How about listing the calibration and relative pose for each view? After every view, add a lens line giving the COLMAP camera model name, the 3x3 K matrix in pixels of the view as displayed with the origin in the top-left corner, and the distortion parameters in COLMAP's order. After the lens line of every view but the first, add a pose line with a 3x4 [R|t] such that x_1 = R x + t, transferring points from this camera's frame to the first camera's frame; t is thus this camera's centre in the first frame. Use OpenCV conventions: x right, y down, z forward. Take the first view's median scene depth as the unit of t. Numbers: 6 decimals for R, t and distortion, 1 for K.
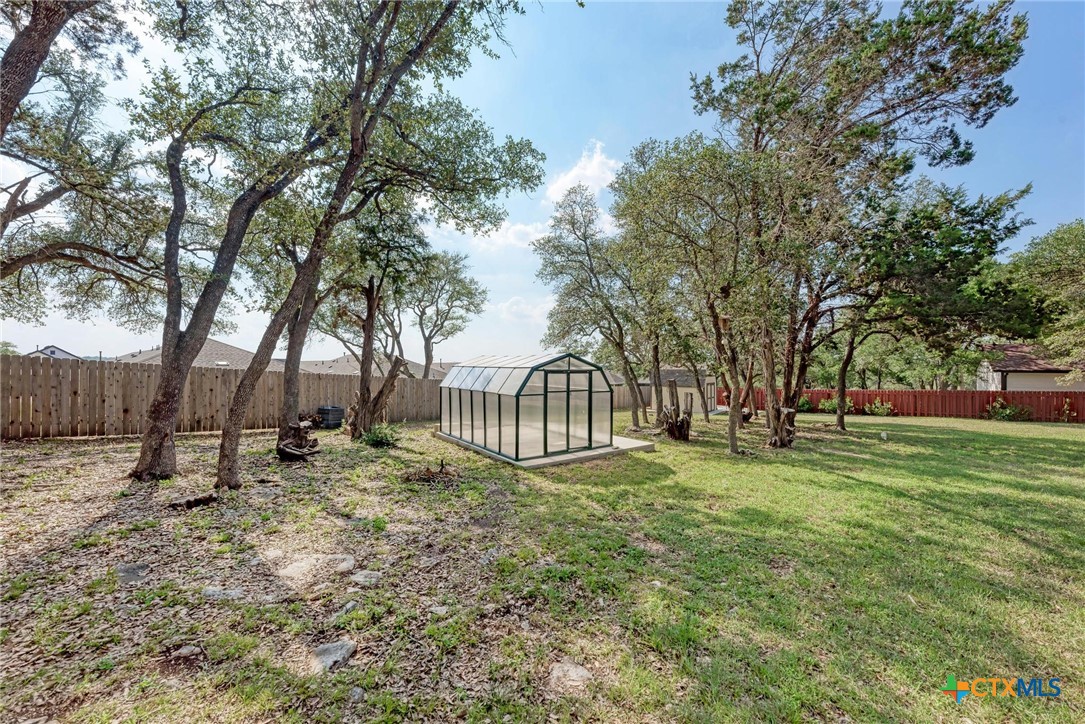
lens RADIAL K [[403.4, 0, 542.5], [0, 403.4, 362.0], [0, 0, 1]] dist [0.009550, 0.000023]
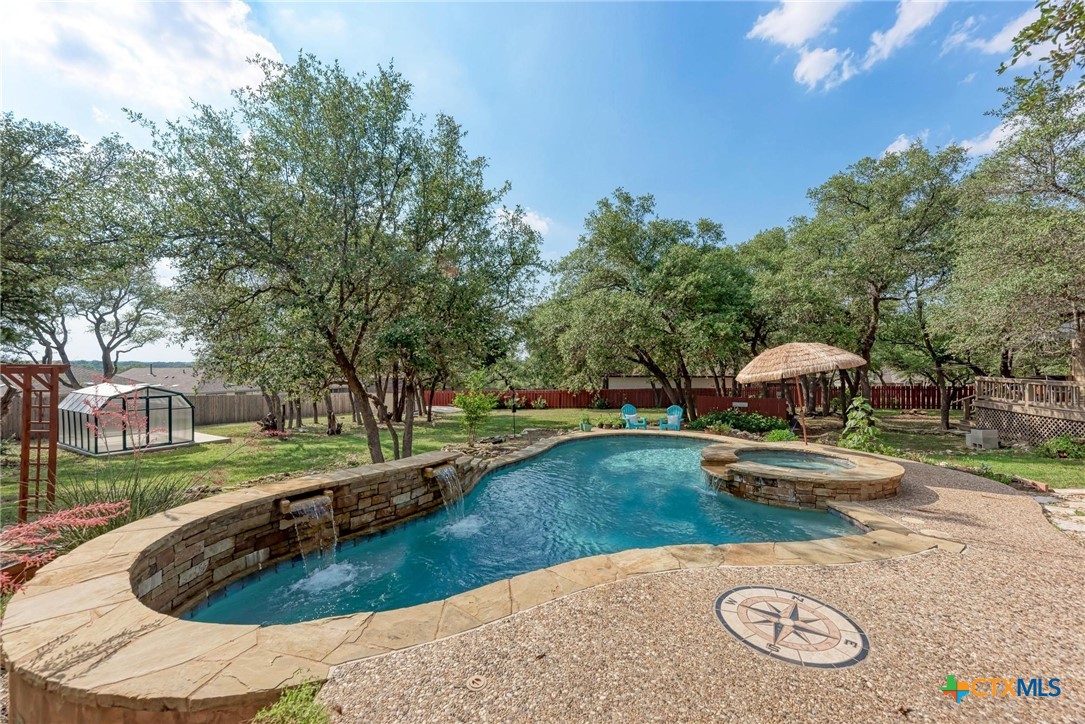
lens RADIAL K [[441.3, 0, 539.7], [0, 441.3, 364.1], [0, 0, 1]] dist [-0.001821, -0.000503]
pose [[0.909164, -0.007758, 0.416366, 0.612046], [0.002734, 0.999916, 0.012662, -0.103610], [-0.416429, -0.010373, 0.909109, -1.015860]]
